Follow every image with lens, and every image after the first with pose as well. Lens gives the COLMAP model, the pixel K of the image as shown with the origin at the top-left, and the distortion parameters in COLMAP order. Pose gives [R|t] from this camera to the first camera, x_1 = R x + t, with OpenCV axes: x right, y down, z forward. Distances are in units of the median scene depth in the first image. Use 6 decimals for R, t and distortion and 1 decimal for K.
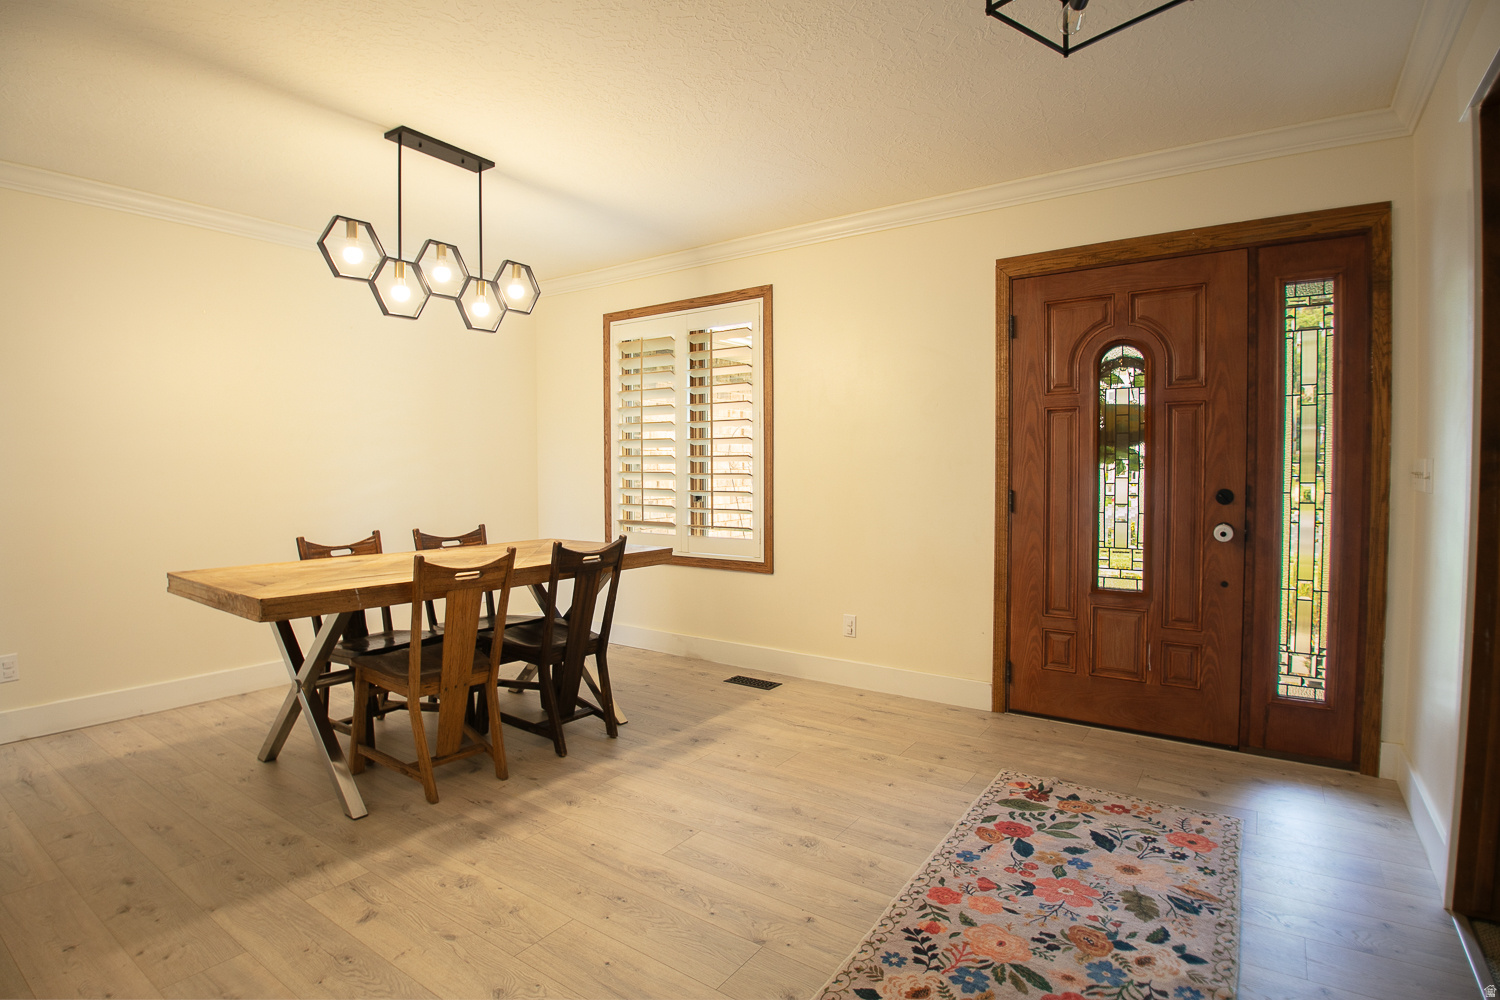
lens RADIAL K [[770.6, 0, 718.1], [0, 770.6, 497.7], [0, 0, 1]] dist [-0.051941, 0.000287]
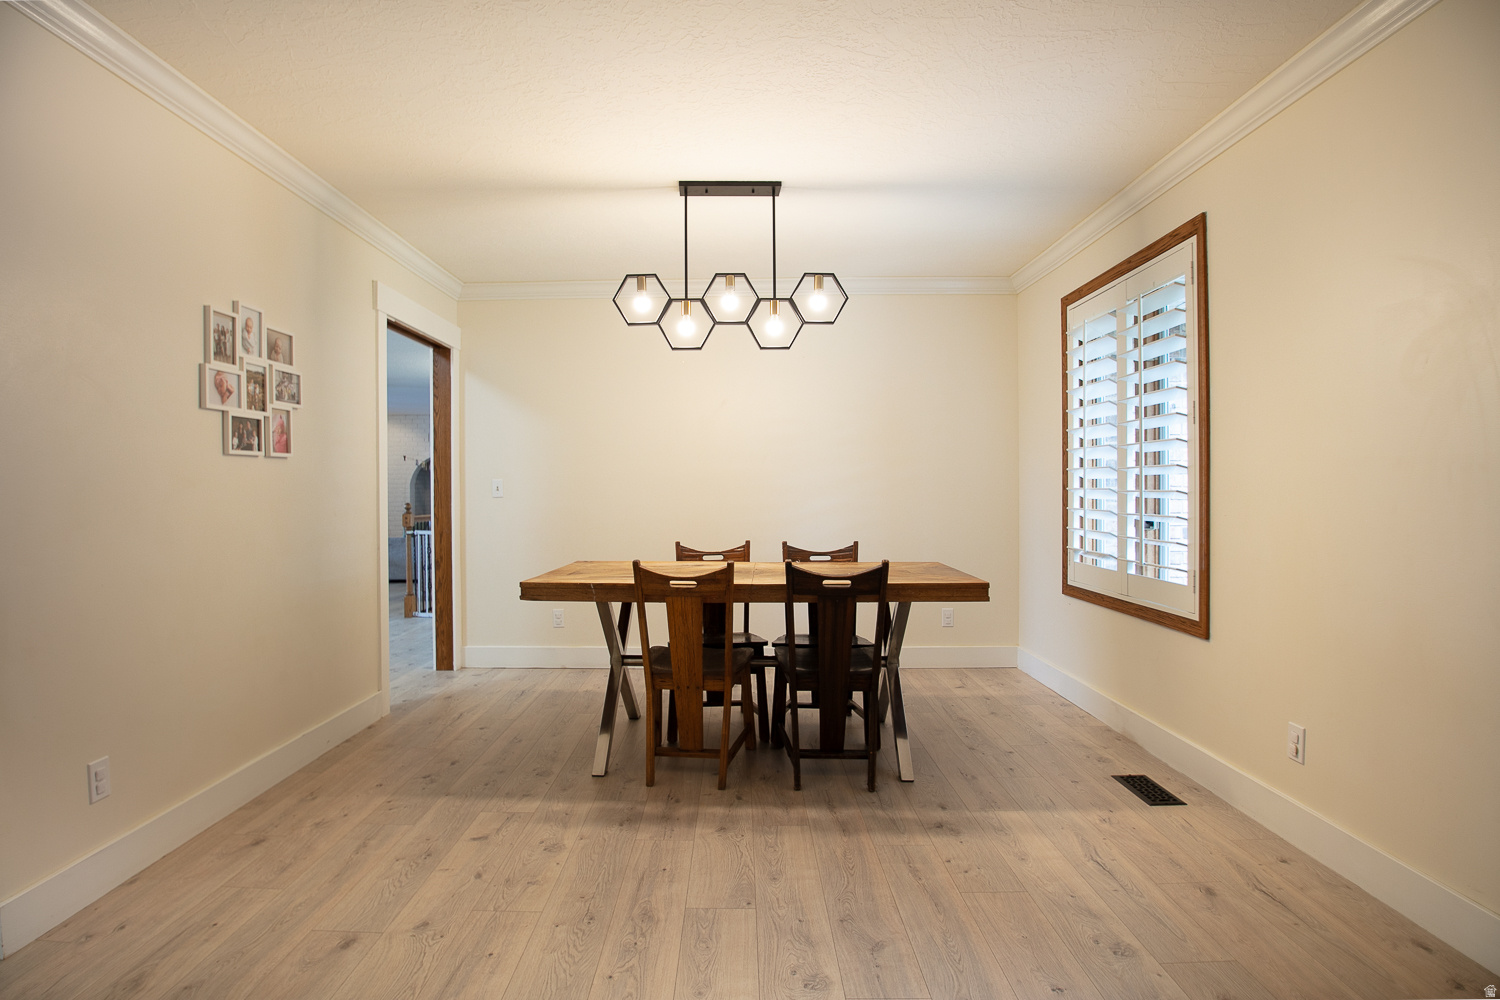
lens RADIAL K [[770.6, 0, 718.1], [0, 770.6, 497.7], [0, 0, 1]] dist [-0.051941, 0.000287]
pose [[0.562875, 0.009327, -0.826489, 0.500127], [-0.029189, 0.999537, -0.008599, -0.009274], [0.826026, 0.028965, 0.562887, 0.368666]]
